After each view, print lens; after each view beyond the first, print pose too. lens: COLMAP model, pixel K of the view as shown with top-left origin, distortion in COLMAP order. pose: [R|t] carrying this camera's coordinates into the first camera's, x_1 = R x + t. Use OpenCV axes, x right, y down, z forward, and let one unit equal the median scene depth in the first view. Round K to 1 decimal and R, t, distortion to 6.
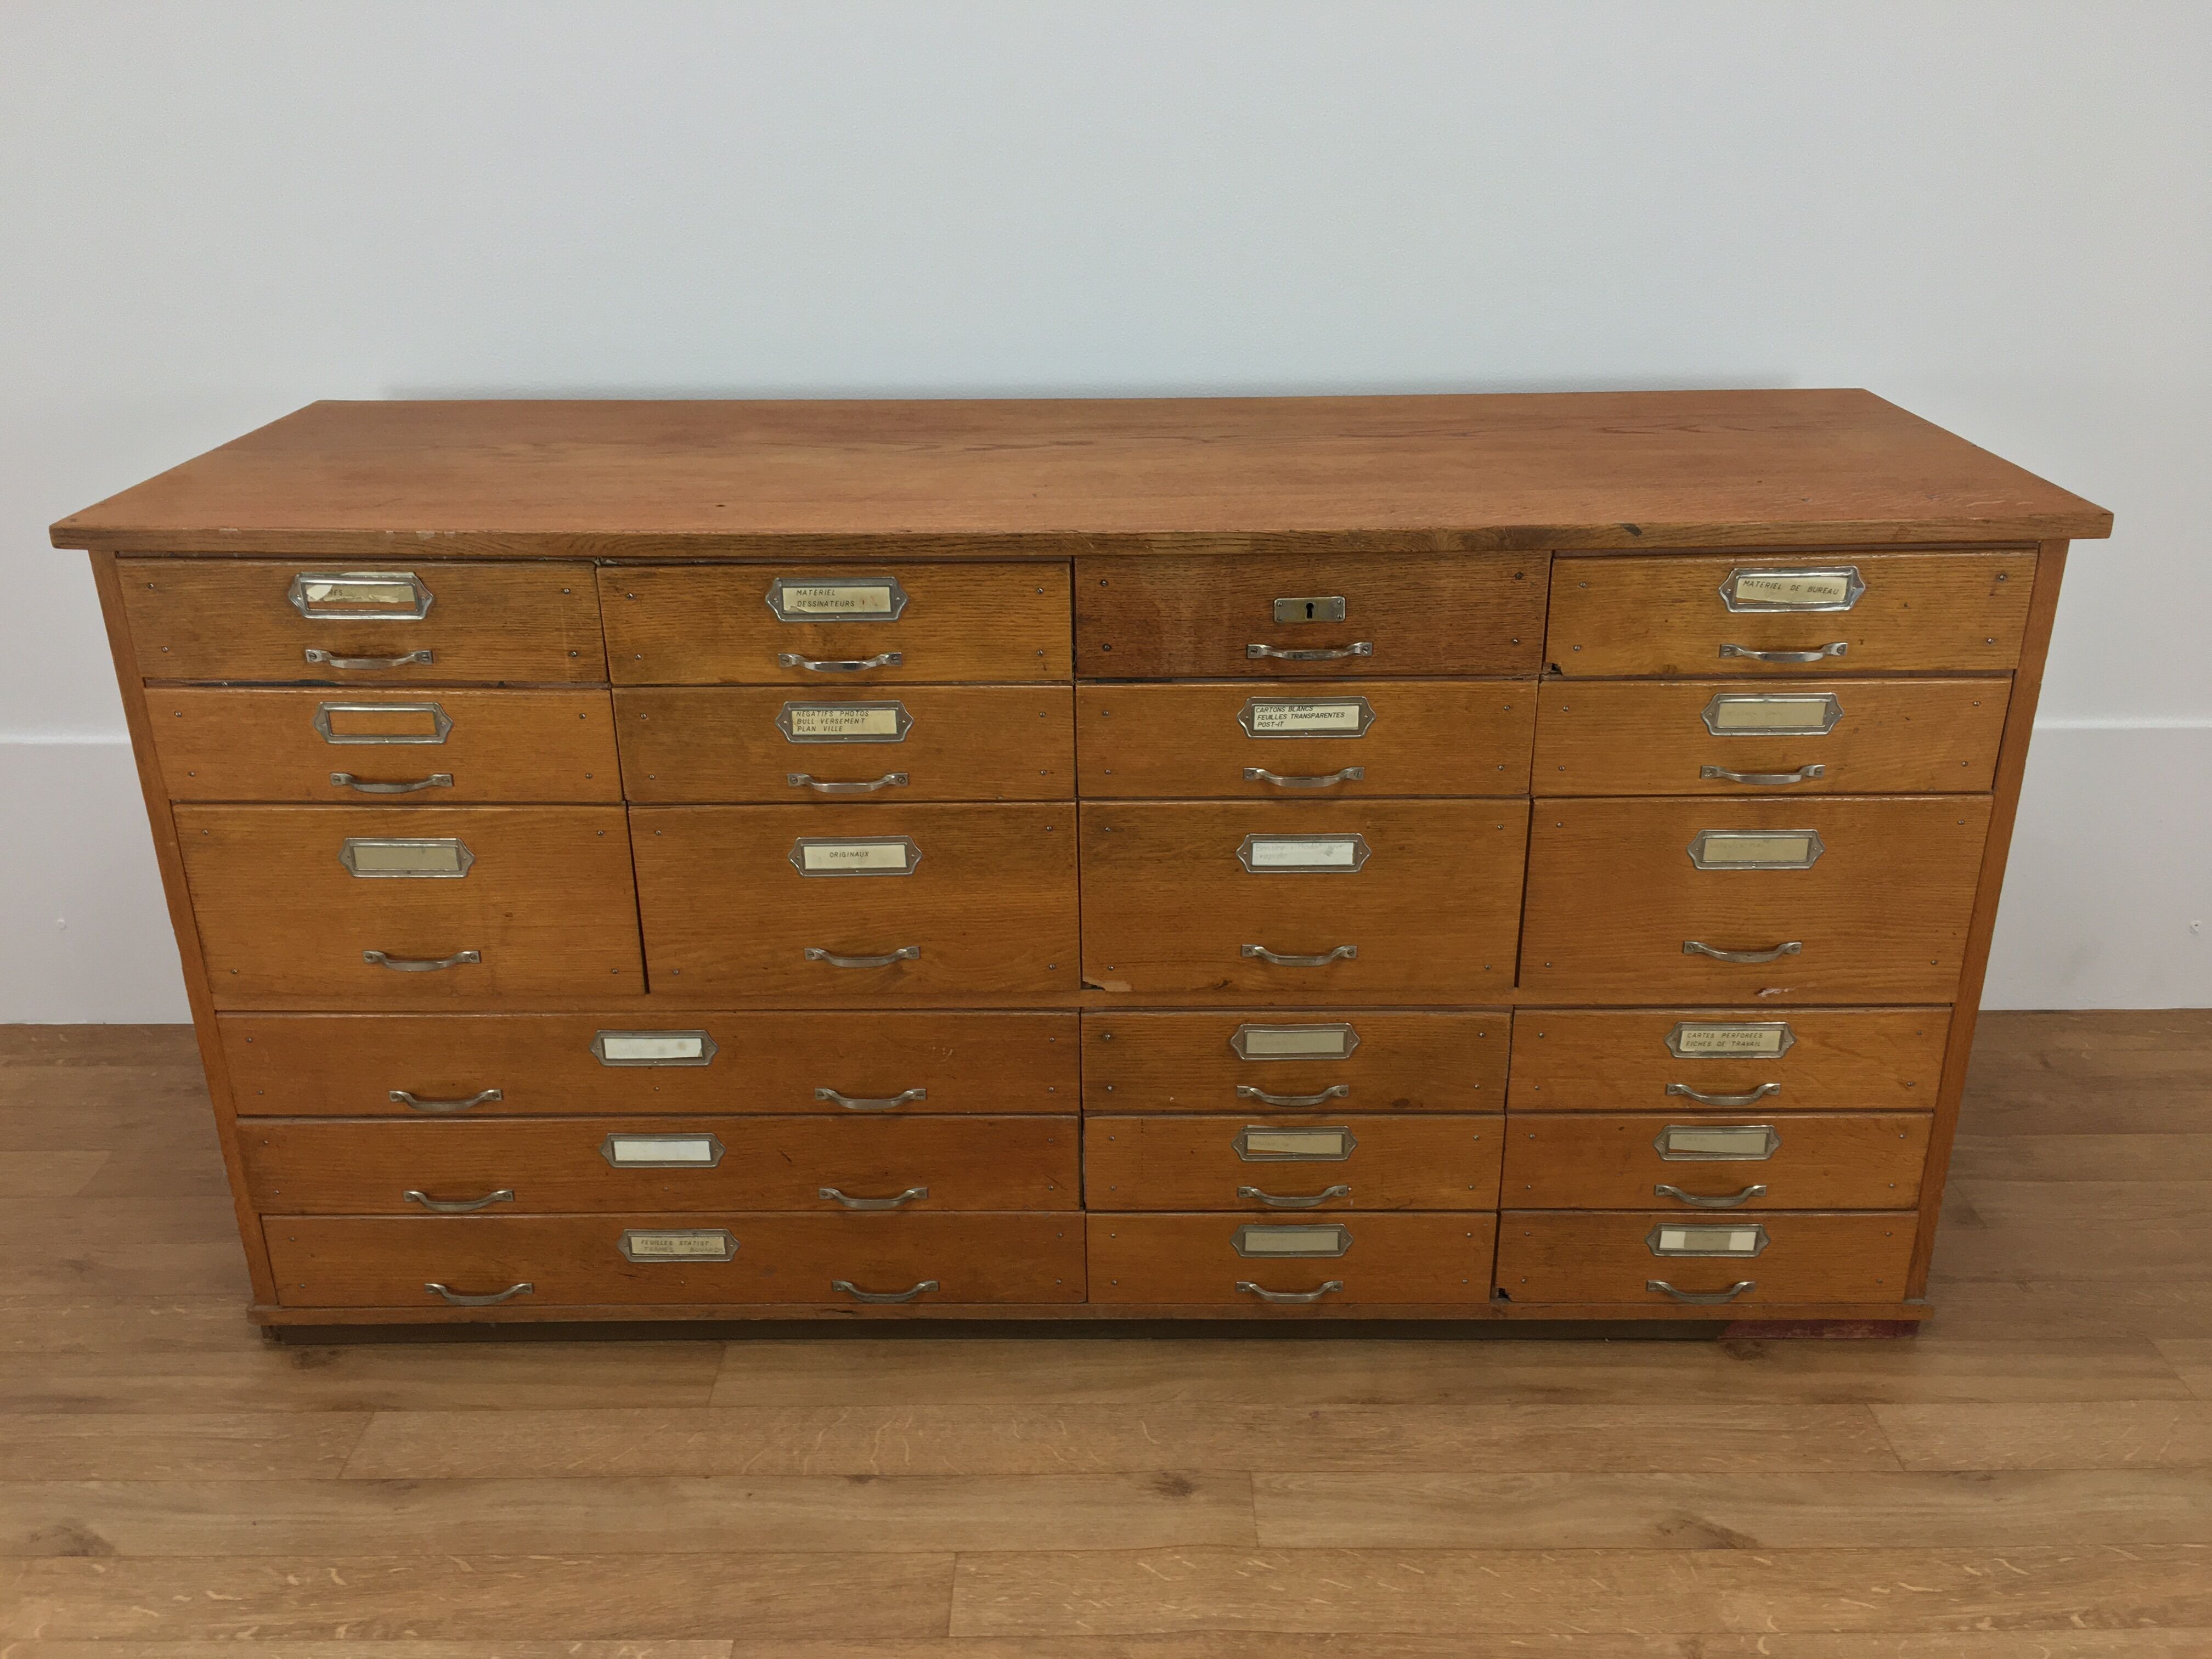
lens RADIAL K [[1894.4, 0, 1109.1], [0, 1894.4, 832.9], [0, 0, 1]] dist [0.073508, -0.119215]
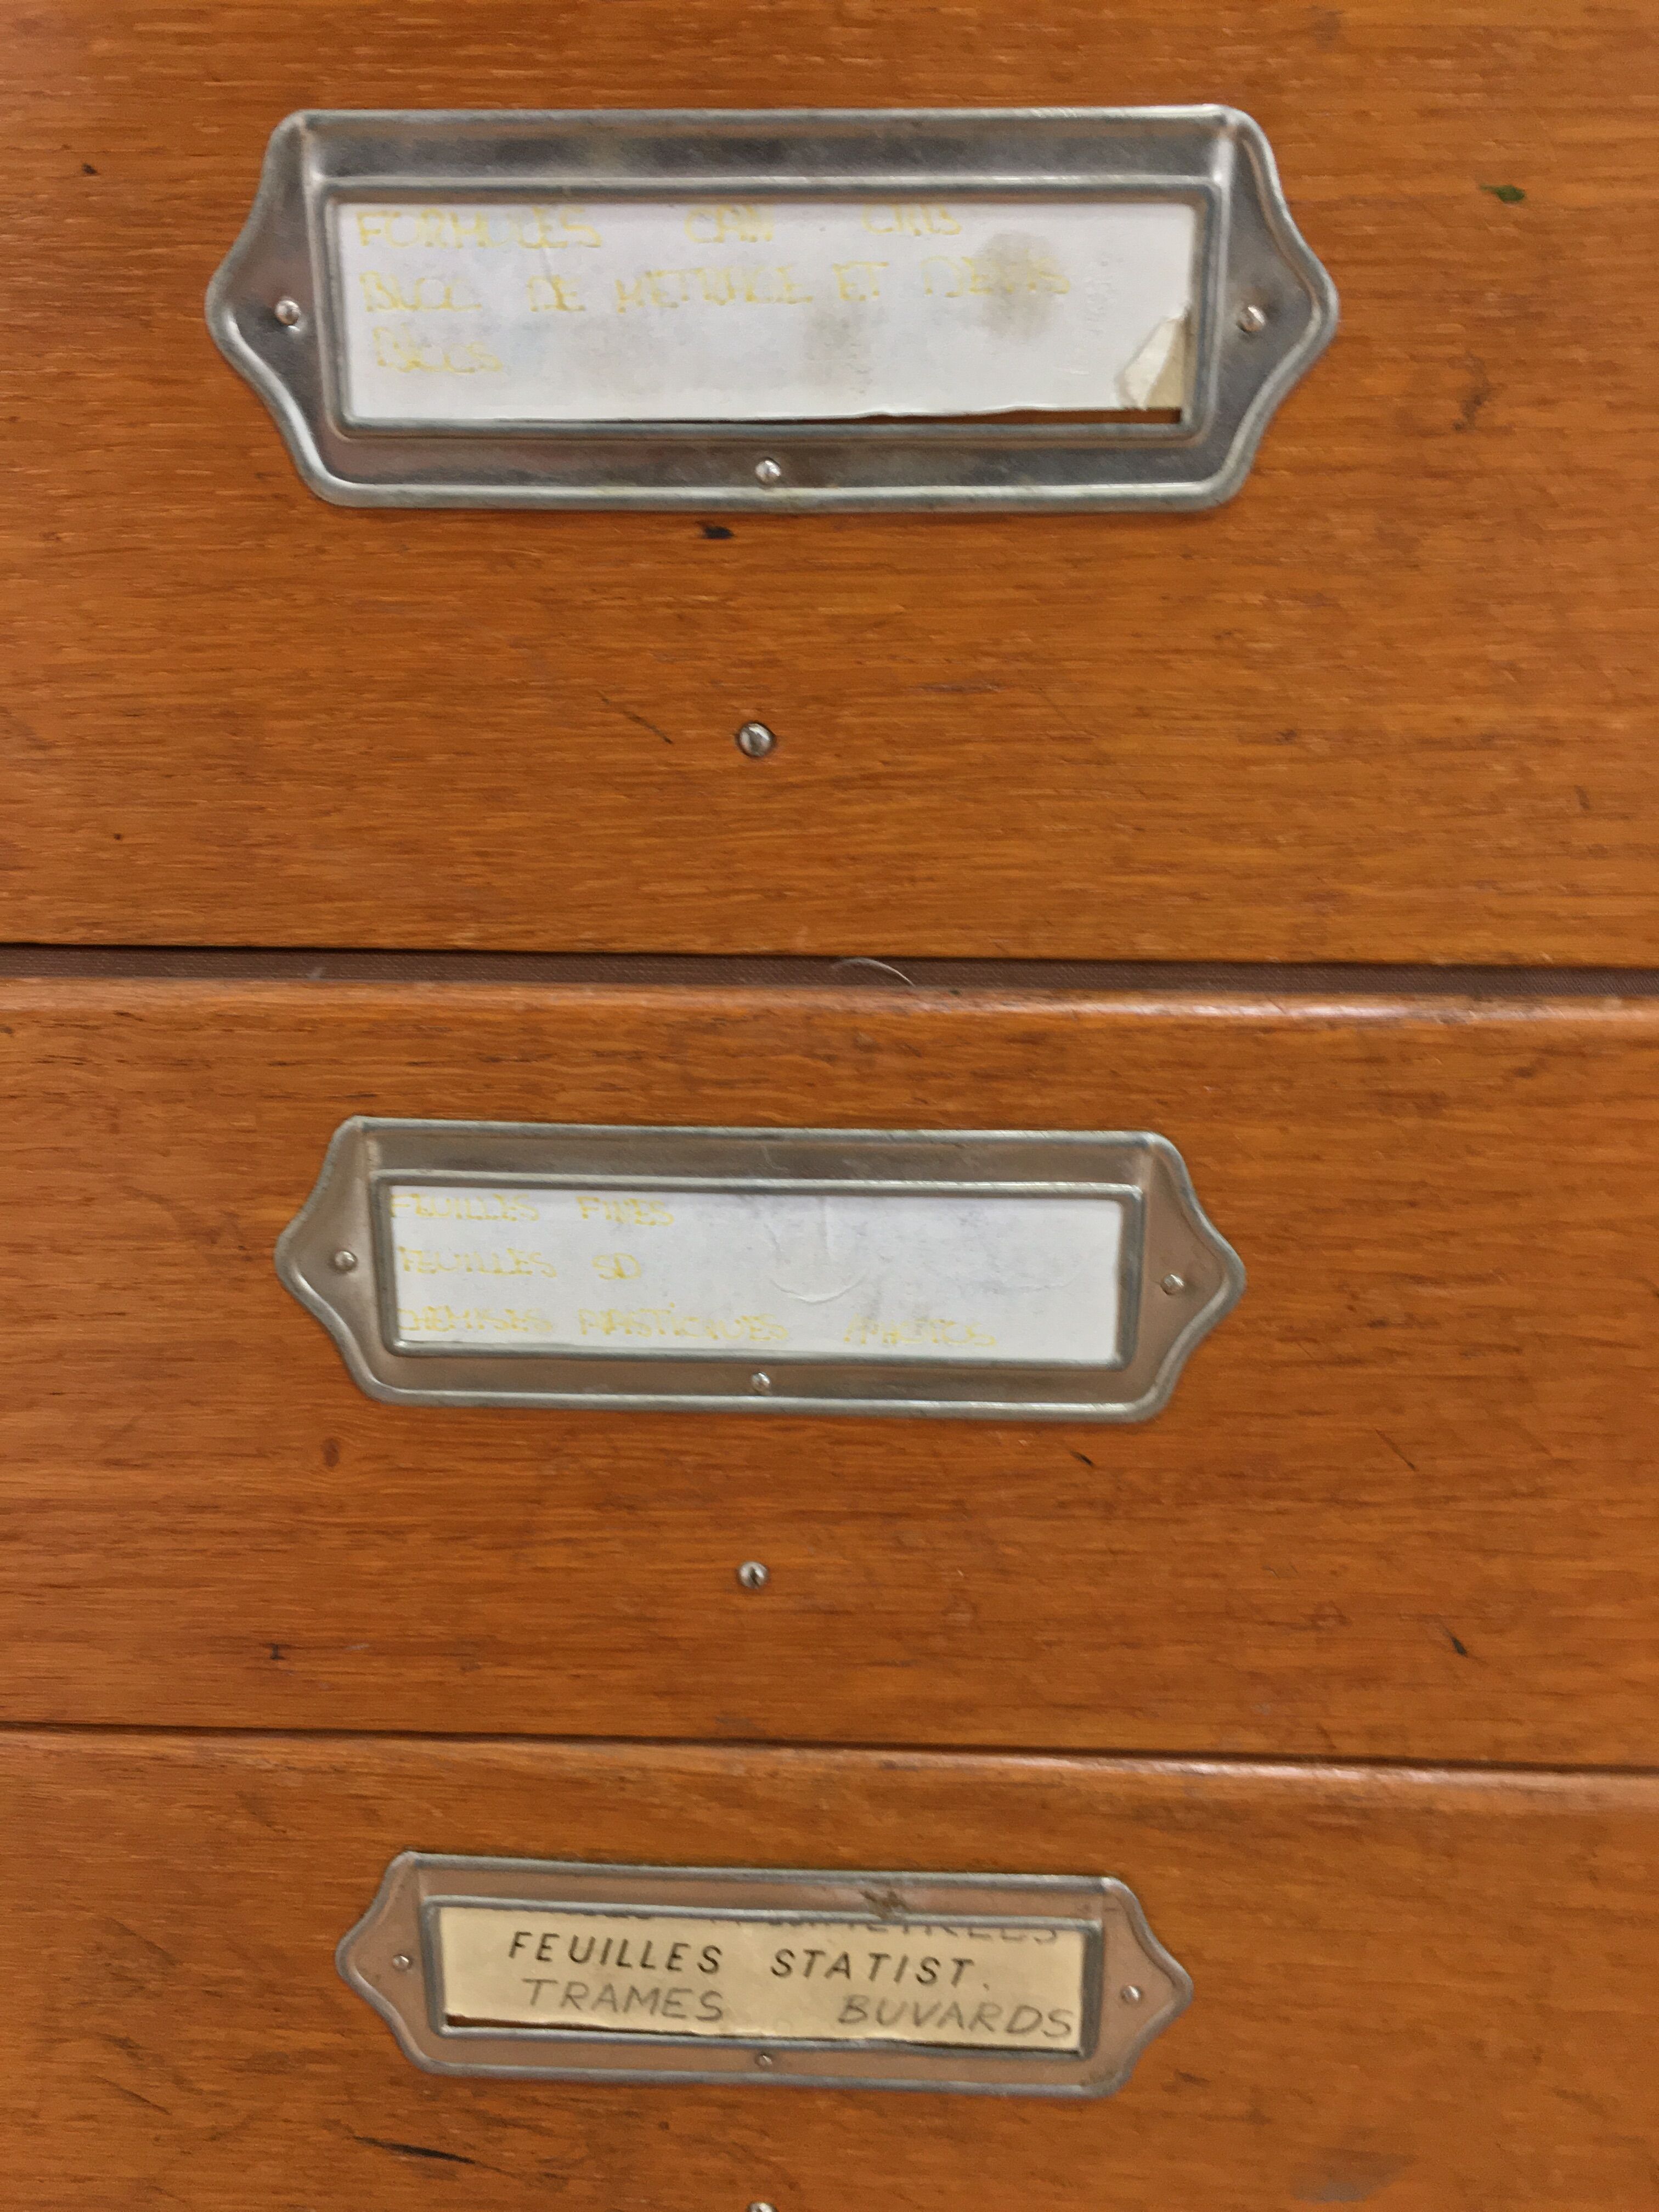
lens RADIAL K [[1894.4, 0, 817.9], [0, 1894.4, 1123.1], [0, 0, 1]] dist [0.073508, -0.119215]
pose [[0.999452, 0.030132, 0.013729, -0.246427], [-0.028958, 0.996460, -0.078927, 0.177561], [-0.016059, 0.078486, 0.996786, 0.926438]]
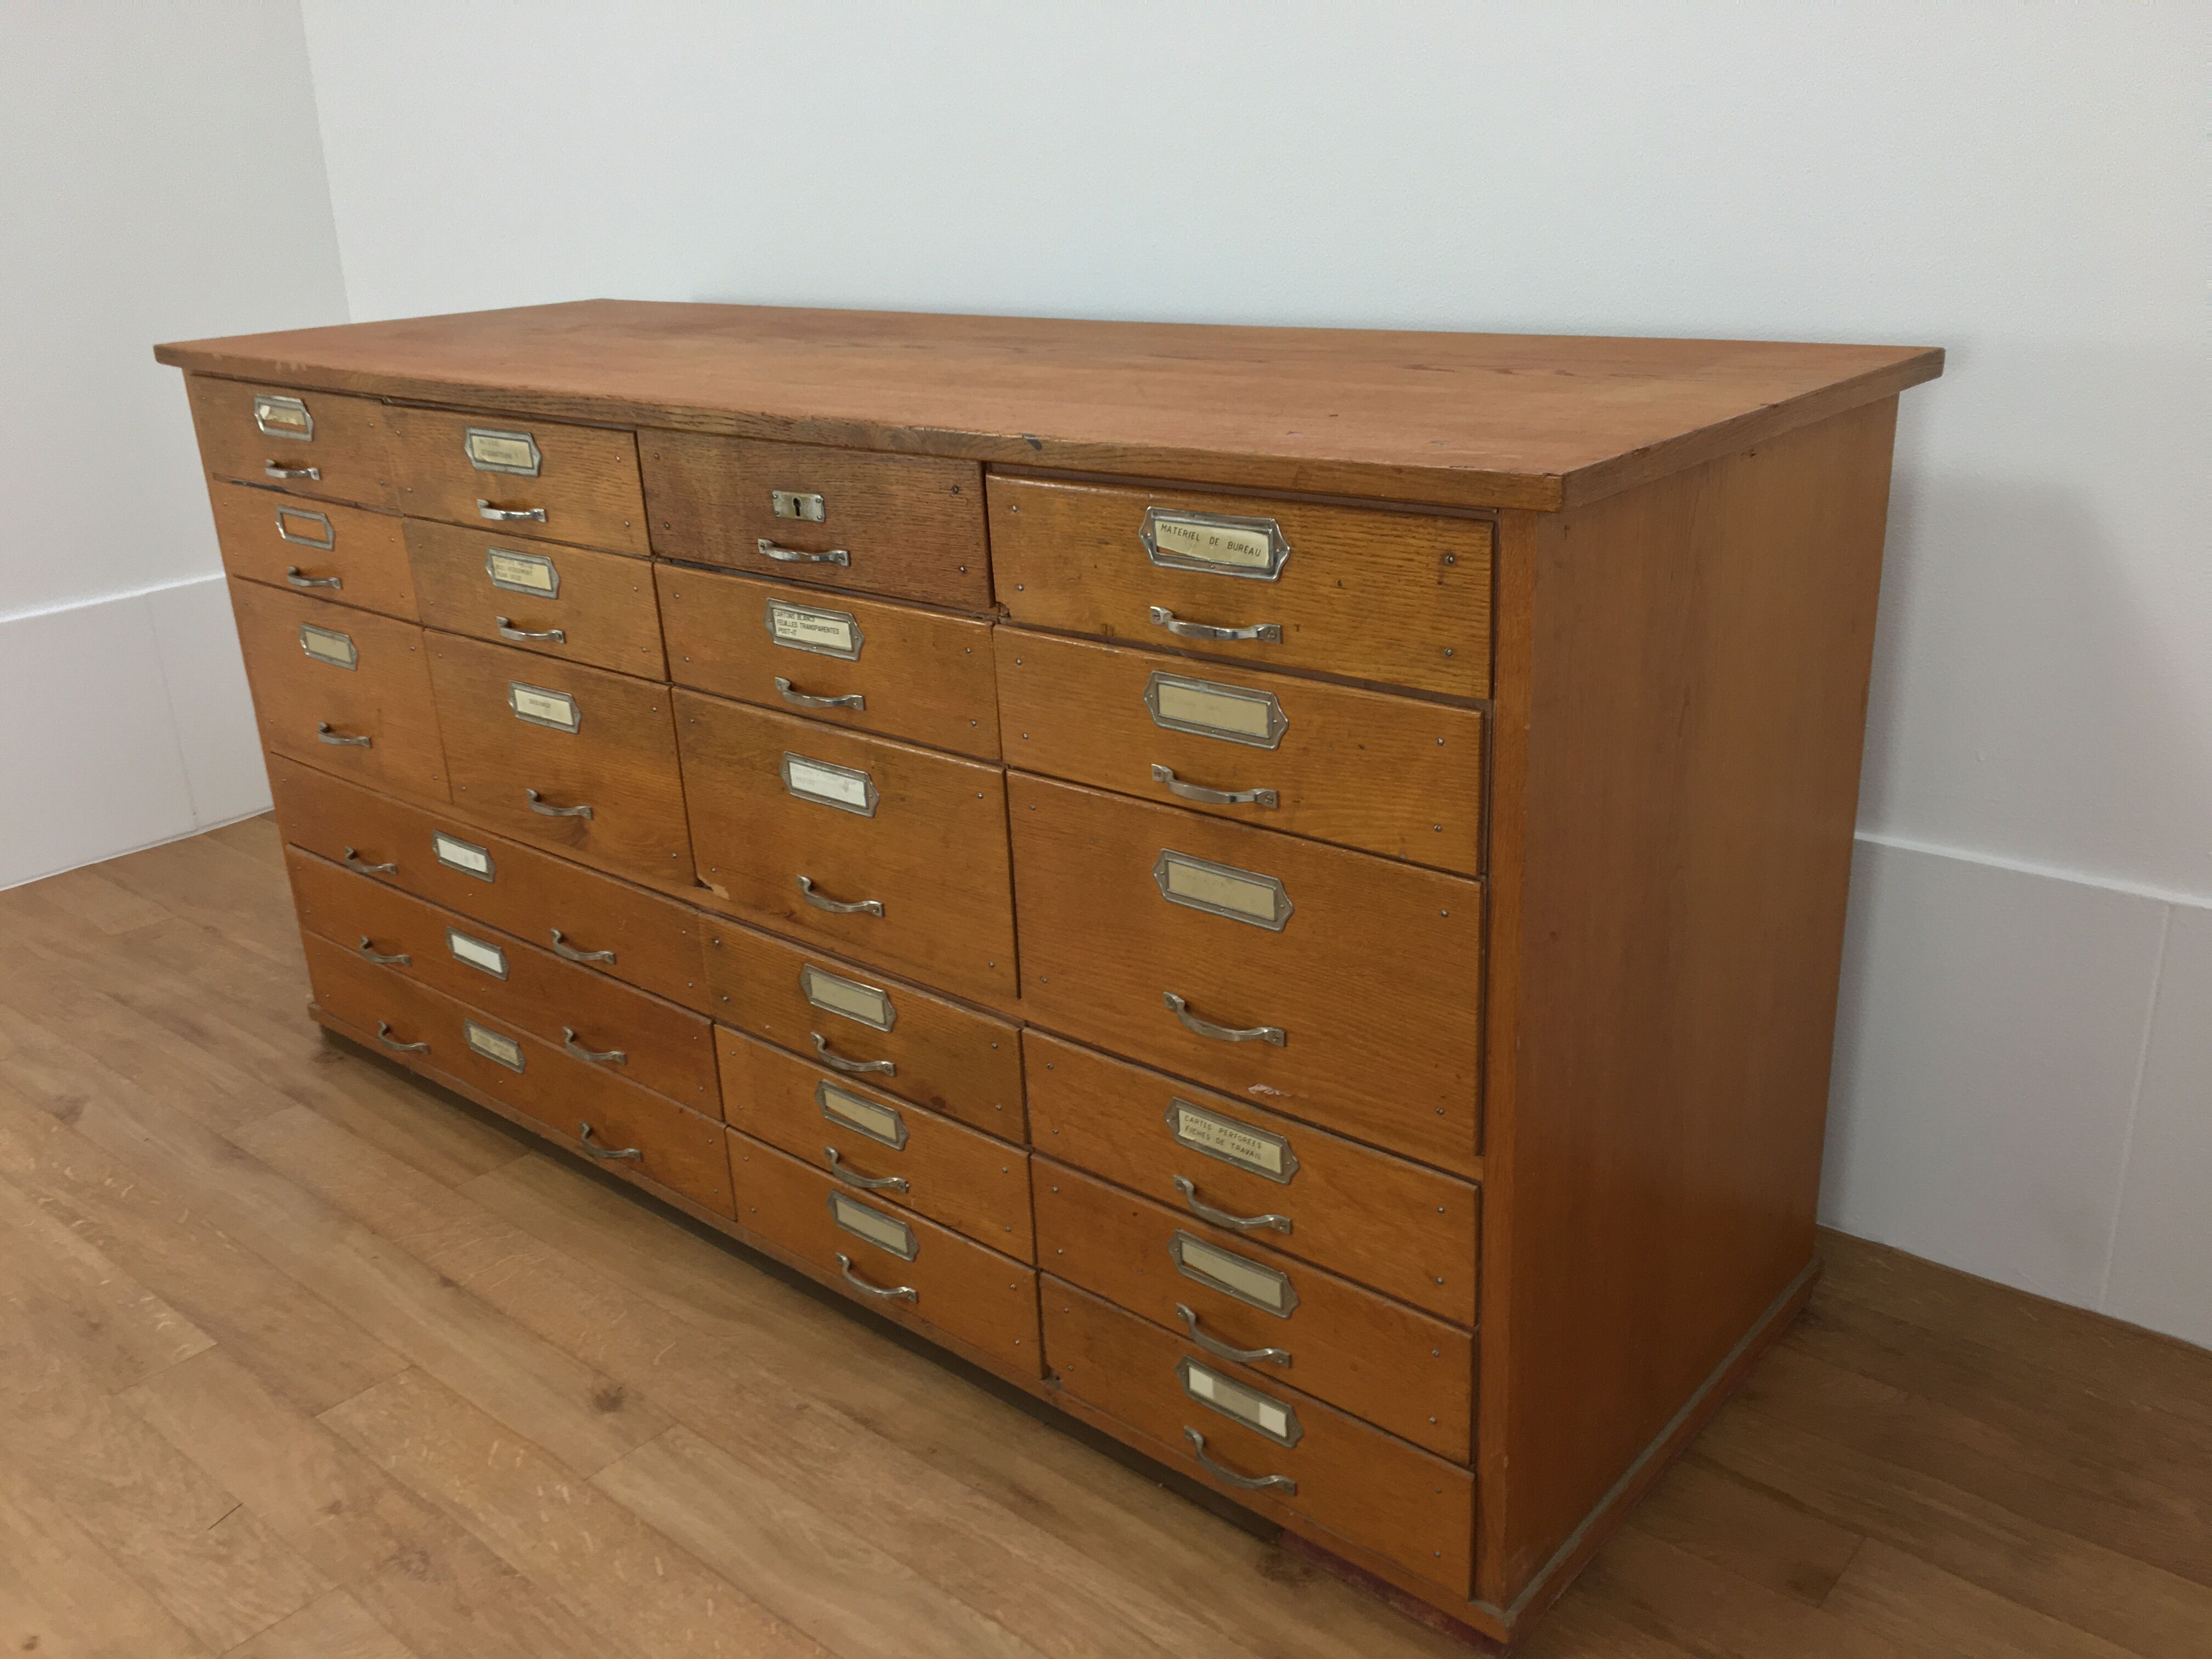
lens RADIAL K [[1894.4, 0, 1102.2], [0, 1894.4, 832.4], [0, 0, 1]] dist [0.073508, -0.119215]
pose [[0.759295, 0.205045, -0.617598, 0.760922], [-0.219673, 0.974115, 0.053337, -0.043415], [0.612547, 0.095171, 0.784684, 0.368109]]
